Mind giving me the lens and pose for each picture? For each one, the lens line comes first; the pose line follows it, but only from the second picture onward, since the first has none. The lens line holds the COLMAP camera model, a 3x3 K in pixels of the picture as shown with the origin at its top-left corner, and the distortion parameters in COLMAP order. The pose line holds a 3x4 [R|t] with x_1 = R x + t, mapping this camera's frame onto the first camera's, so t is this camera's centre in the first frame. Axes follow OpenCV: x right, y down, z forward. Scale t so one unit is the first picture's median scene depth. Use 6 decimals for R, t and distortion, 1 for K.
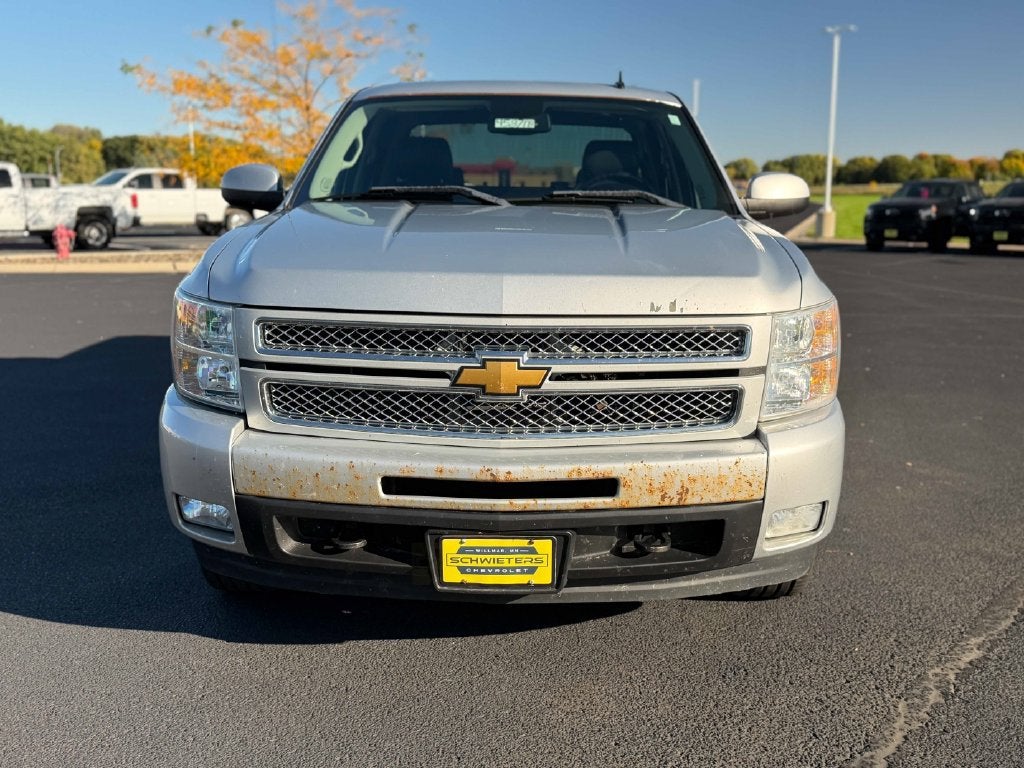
lens RADIAL K [[1102.9, 0, 519.4], [0, 1102.9, 383.4], [0, 0, 1]] dist [0.092246, 0.000000]
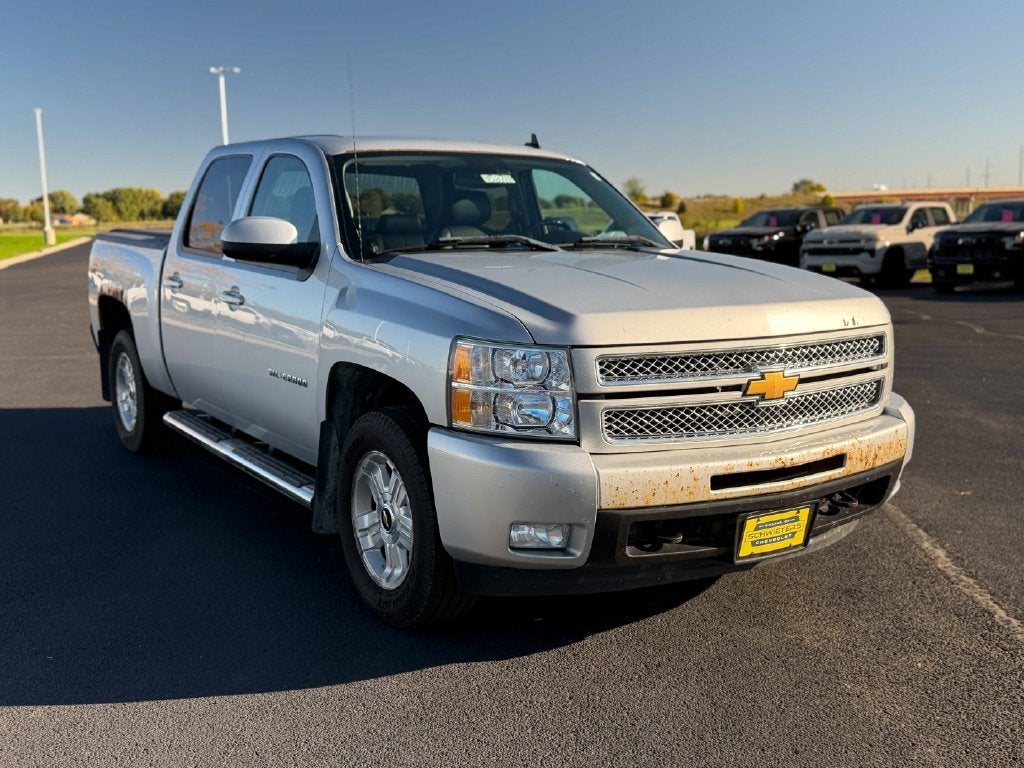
lens RADIAL K [[1102.9, 0, 516.0], [0, 1102.9, 389.4], [0, 0, 1]] dist [0.092246, 0.000000]
pose [[0.839132, -0.096738, 0.535257, -0.929342], [0.109763, 0.993929, 0.007558, -0.042612], [-0.532739, 0.052409, 0.844655, 0.079508]]
